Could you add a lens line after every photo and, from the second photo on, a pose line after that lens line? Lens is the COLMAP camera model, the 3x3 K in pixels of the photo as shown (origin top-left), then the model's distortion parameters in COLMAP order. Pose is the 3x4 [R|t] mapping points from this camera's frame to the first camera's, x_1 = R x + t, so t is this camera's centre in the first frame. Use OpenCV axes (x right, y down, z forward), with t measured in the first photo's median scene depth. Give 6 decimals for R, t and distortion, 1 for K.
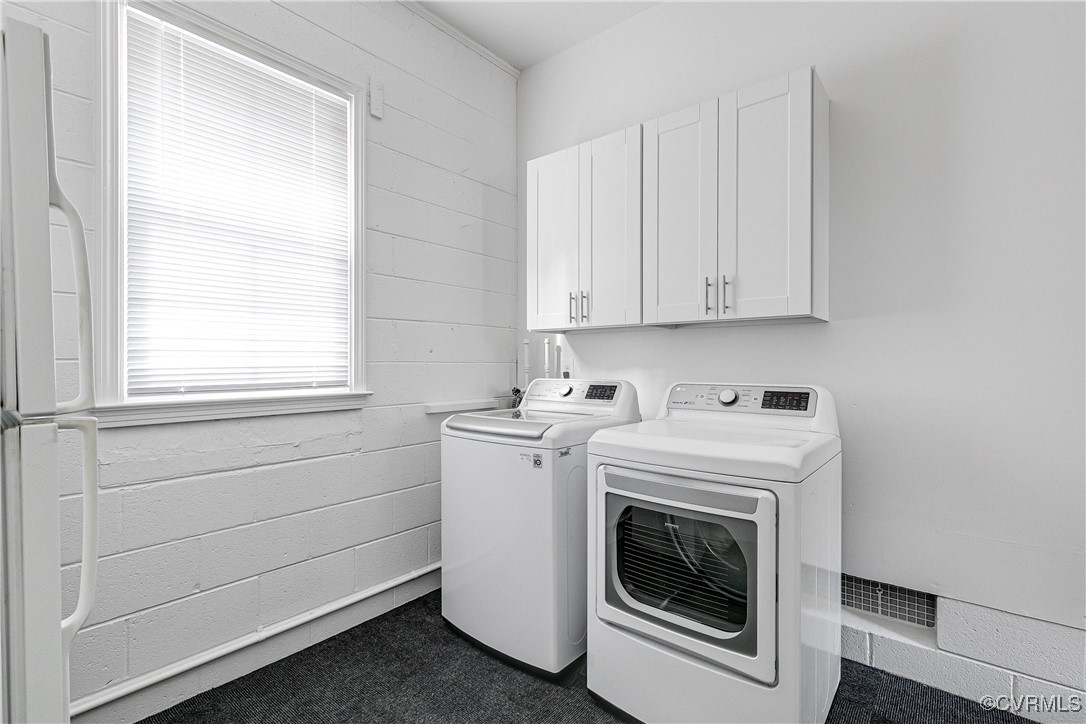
lens RADIAL K [[495.3, 0, 544.9], [0, 495.3, 367.6], [0, 0, 1]] dist [0.009376, -0.001048]
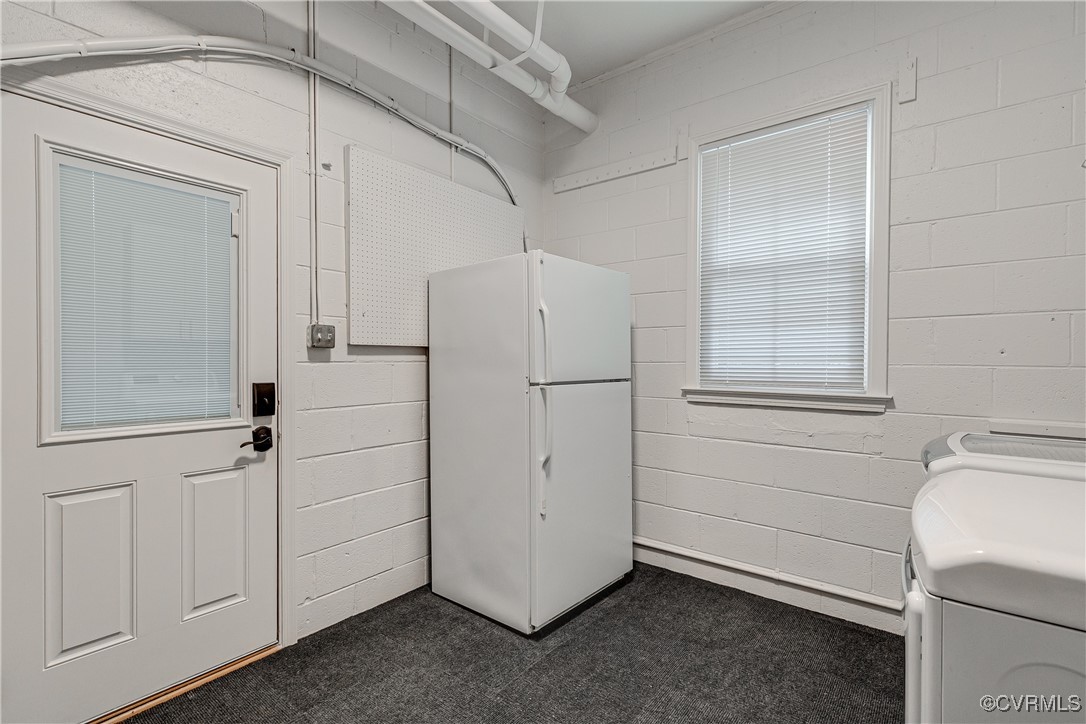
lens RADIAL K [[495.3, 0, 545.1], [0, 495.3, 362.0], [0, 0, 1]] dist [0.009376, -0.001048]
pose [[0.017509, 0.004890, -0.999835, 0.676343], [-0.007562, 0.999960, 0.004758, -0.019104], [0.999818, 0.007477, 0.017545, 0.350587]]
